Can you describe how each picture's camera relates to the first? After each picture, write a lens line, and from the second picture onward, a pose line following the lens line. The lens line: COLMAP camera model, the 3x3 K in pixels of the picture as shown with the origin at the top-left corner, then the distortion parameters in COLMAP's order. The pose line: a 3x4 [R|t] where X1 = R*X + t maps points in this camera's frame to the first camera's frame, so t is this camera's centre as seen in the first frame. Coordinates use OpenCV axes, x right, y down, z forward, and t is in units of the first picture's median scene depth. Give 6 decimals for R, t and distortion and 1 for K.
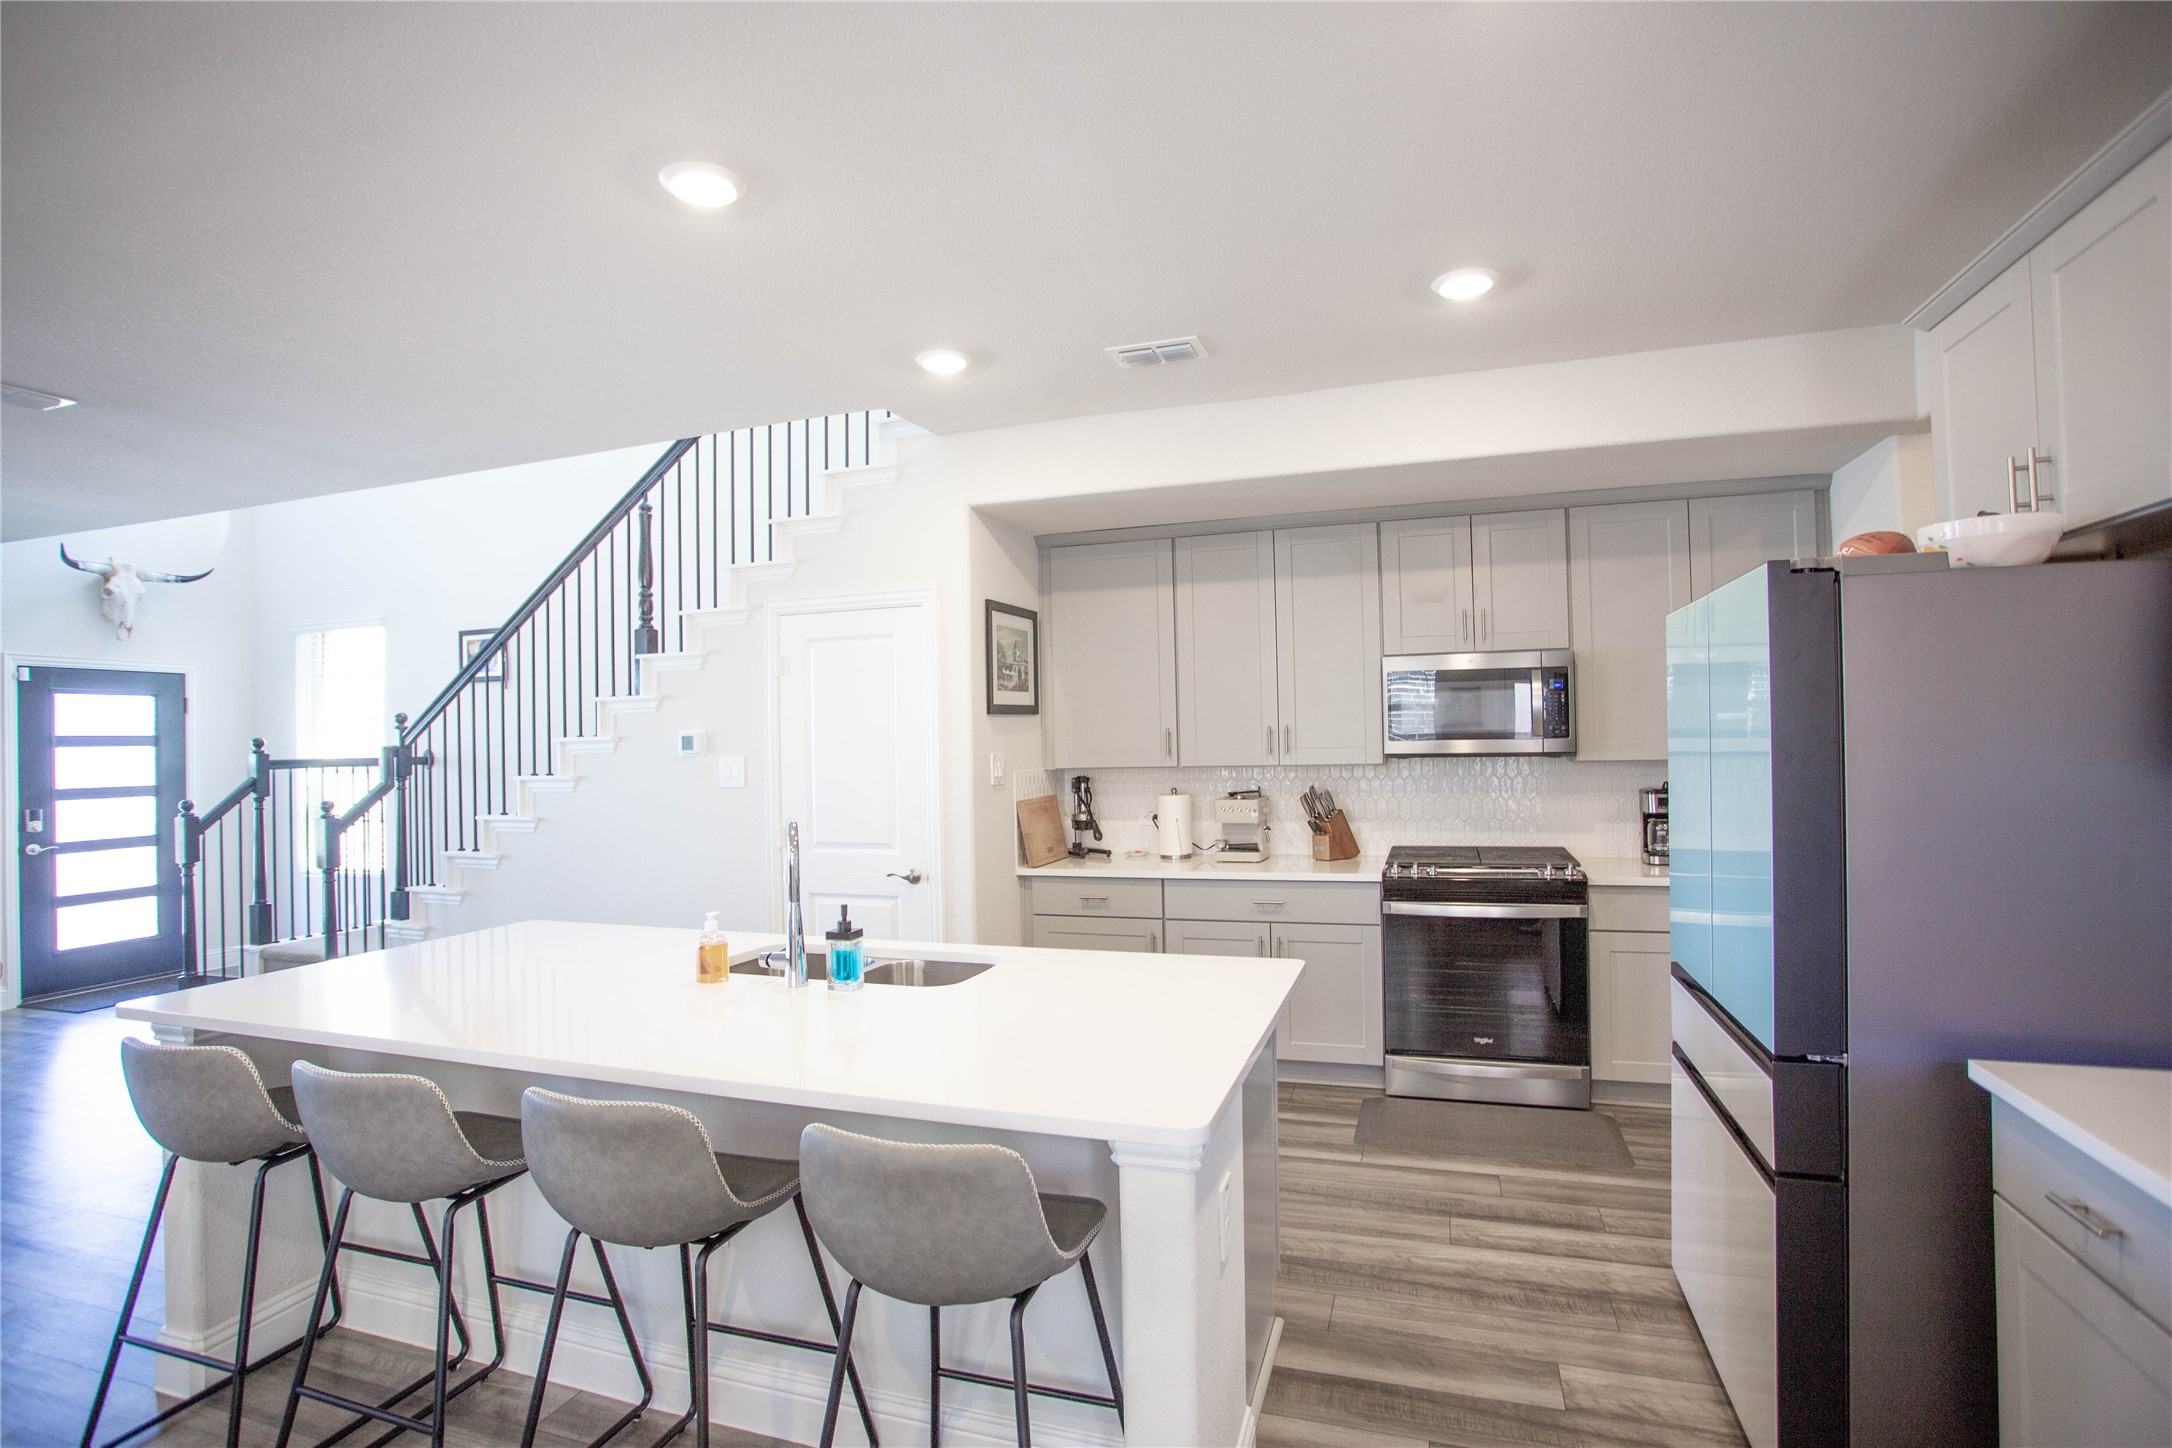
lens RADIAL K [[1055.6, 0, 1086.0], [0, 1055.6, 724.0], [0, 0, 1]] dist [-0.046978, 0.000005]
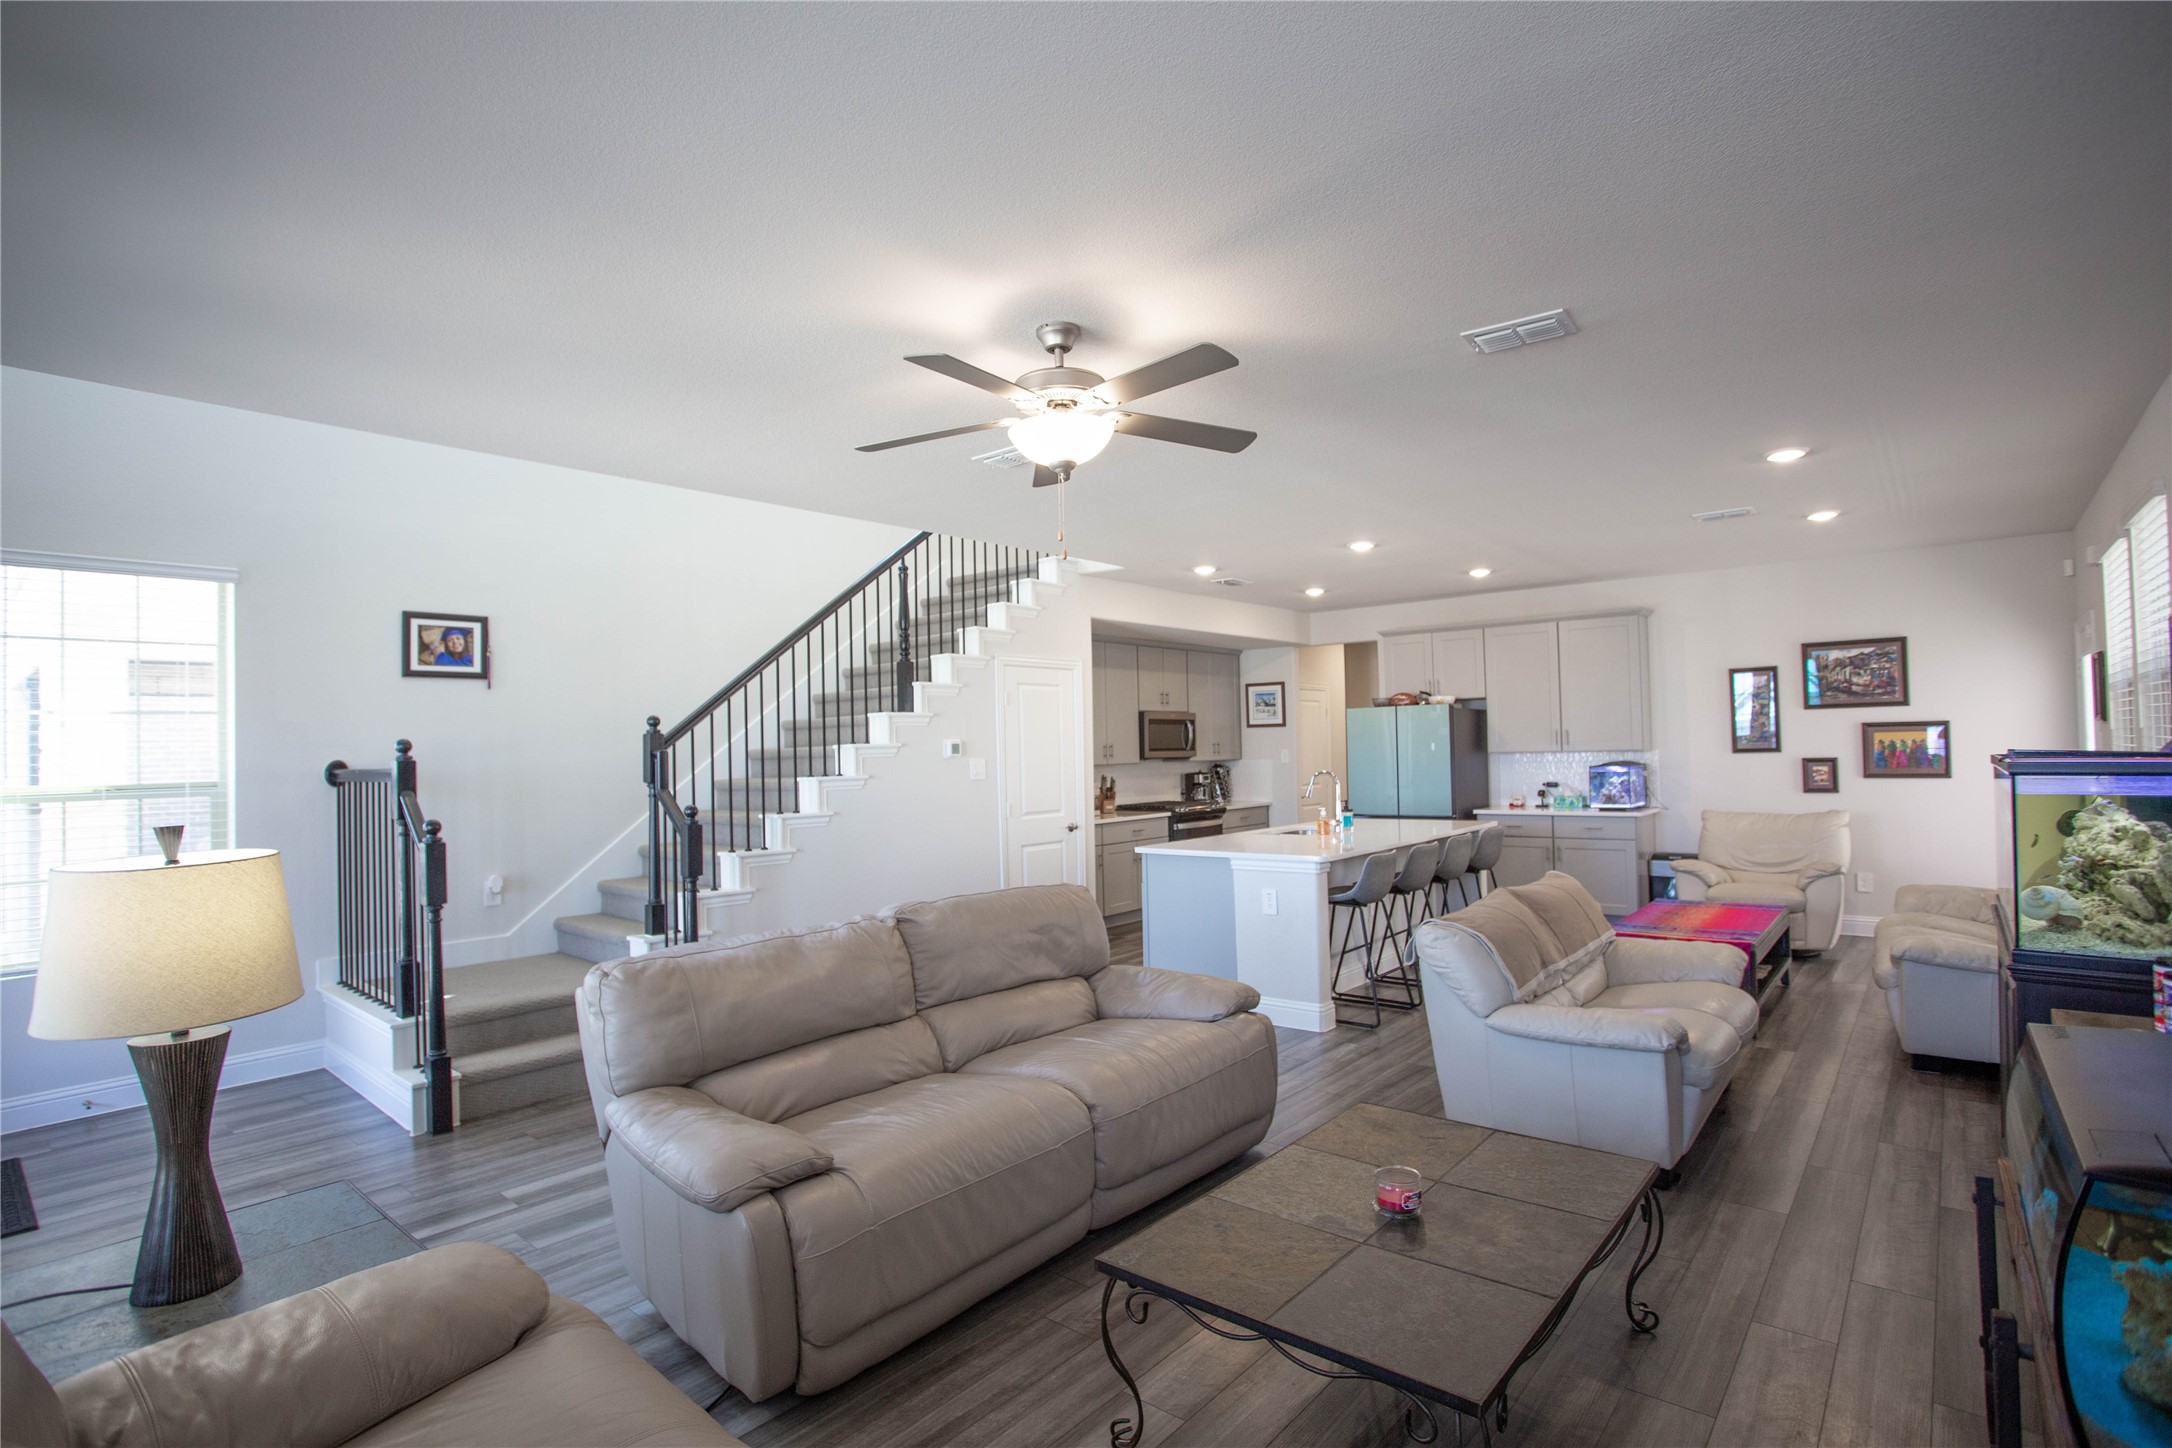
lens RADIAL K [[1055.6, 0, 1086.0], [0, 1055.6, 724.0], [0, 0, 1]] dist [-0.046978, 0.000005]
pose [[0.363779, 0.028712, 0.931043, -1.681256], [0.000695, 0.999516, -0.031096, 0.030412], [-0.931485, 0.011959, 0.363583, 0.345179]]
